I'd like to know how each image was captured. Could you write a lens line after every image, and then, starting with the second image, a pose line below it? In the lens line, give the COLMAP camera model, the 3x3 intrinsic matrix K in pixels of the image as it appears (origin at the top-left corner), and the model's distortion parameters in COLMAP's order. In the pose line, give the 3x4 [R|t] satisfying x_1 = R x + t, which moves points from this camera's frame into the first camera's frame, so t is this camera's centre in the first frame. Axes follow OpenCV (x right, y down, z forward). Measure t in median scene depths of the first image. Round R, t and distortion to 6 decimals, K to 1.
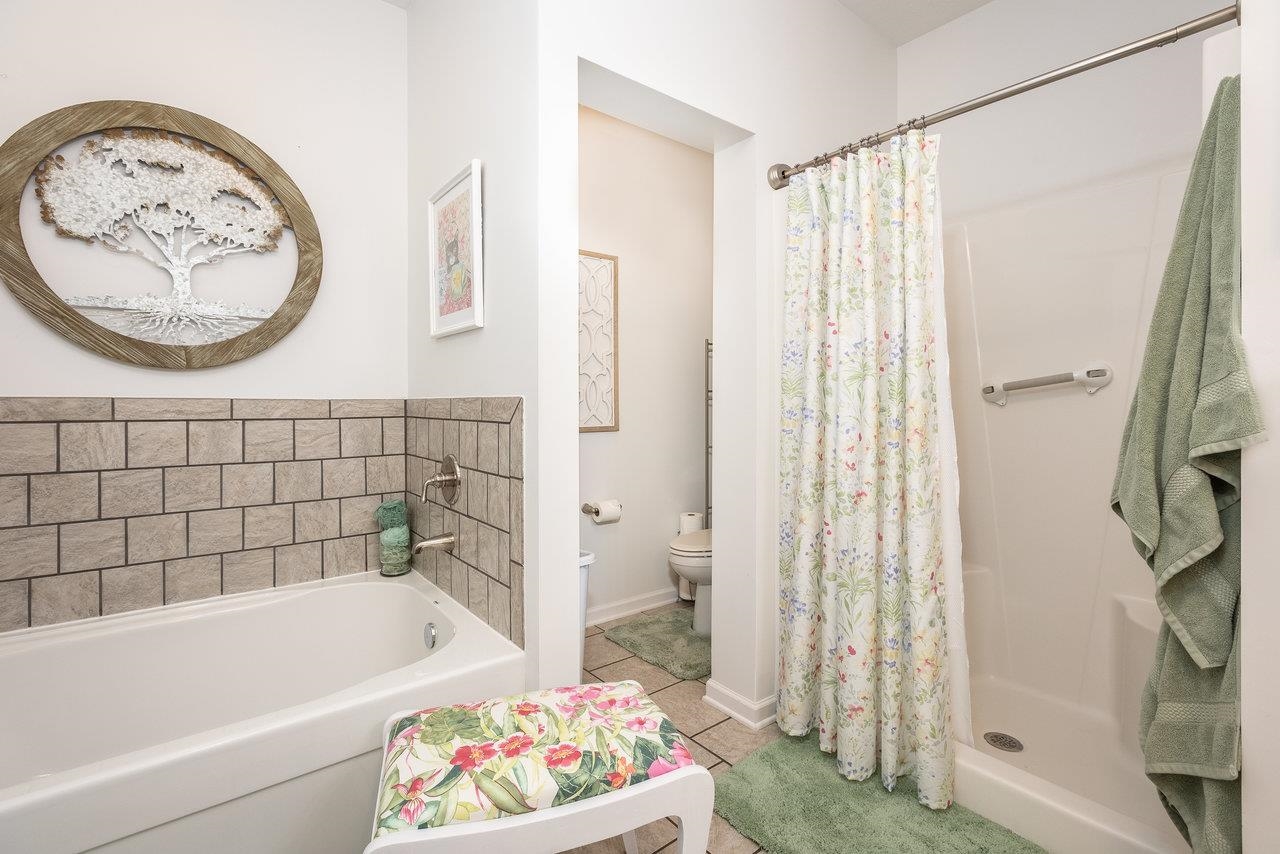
lens RADIAL K [[582.7, 0, 652.1], [0, 582.7, 394.7], [0, 0, 1]] dist [-0.000652, -0.000832]
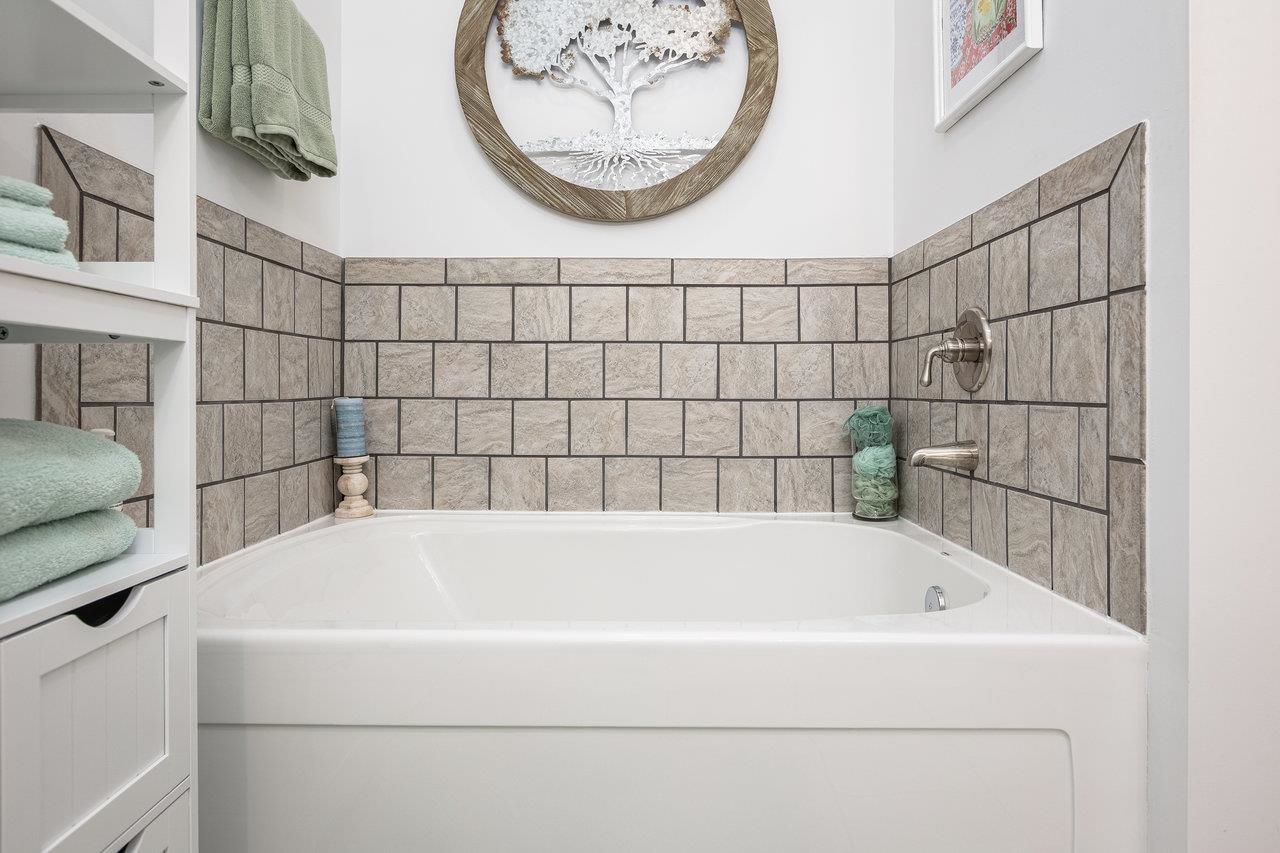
lens RADIAL K [[744.7, 0, 640.0], [0, 744.7, 426.5], [0, 0, 1]] dist [0.002560, -0.000692]
pose [[0.776561, 0.003800, -0.630031, -0.139824], [-0.005978, 0.999981, -0.001337, 0.240255], [0.630014, 0.004805, 0.776569, 0.218542]]
